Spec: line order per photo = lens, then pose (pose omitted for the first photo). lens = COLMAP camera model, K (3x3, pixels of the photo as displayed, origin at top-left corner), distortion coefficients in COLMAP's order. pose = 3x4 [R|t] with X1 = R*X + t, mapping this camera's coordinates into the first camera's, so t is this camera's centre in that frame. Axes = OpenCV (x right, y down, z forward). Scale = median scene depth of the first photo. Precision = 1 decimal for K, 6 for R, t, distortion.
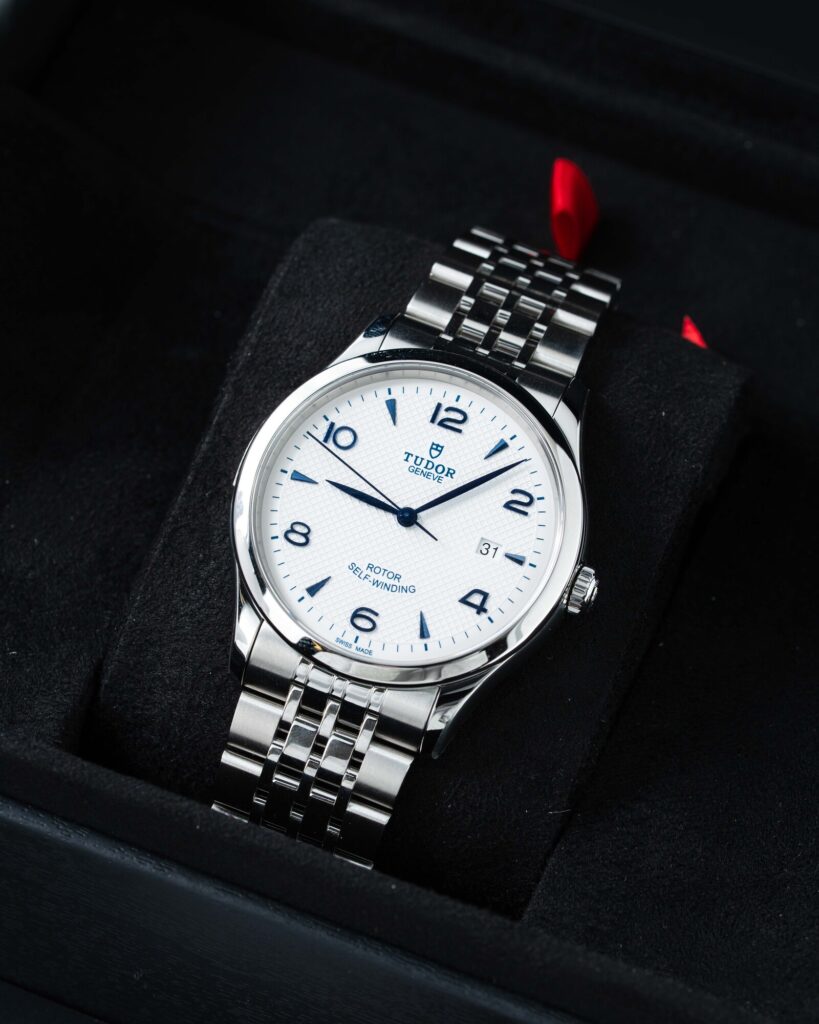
lens RADIAL K [[4395.7, 0, 409.5], [0, 4395.7, 512.0], [0, 0, 1]] dist [-0.089509, -0.068316]
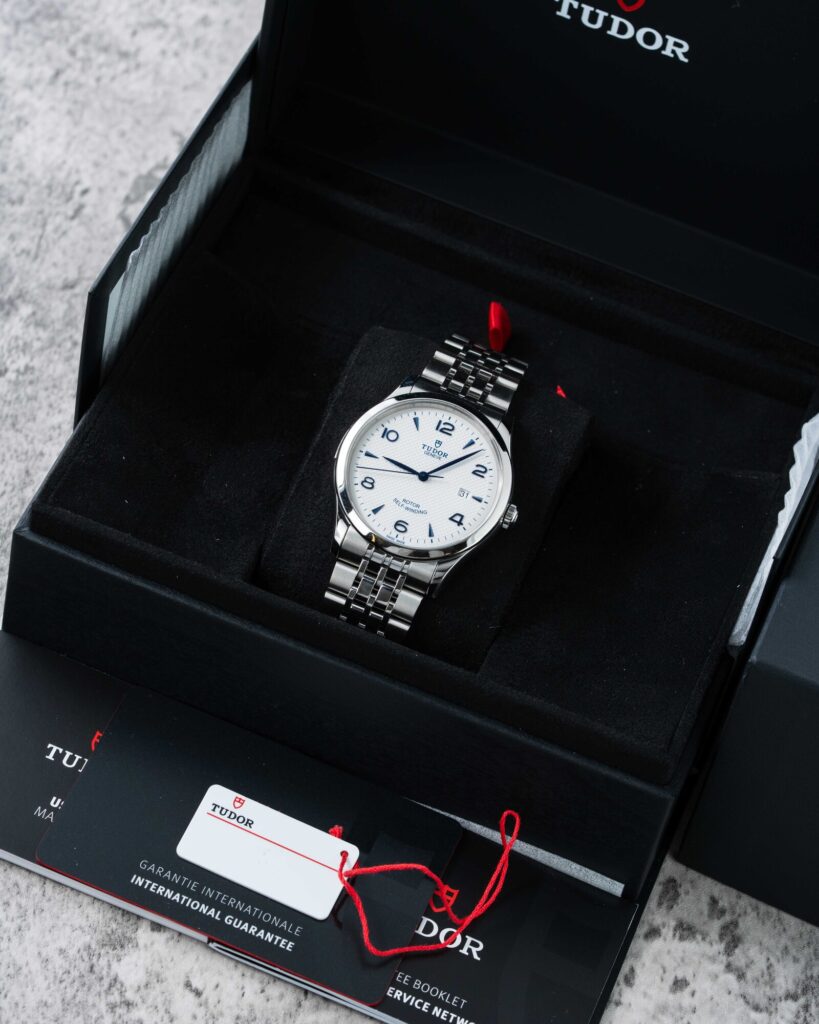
lens RADIAL K [[4395.7, 0, 409.5], [0, 4395.7, 512.0], [0, 0, 1]] dist [-0.089509, -0.068316]
pose [[0.996414, 0.037819, 0.075694, -0.155923], [-0.034815, 0.998568, -0.040614, 0.097718], [-0.077122, 0.037833, 0.996304, -0.974711]]
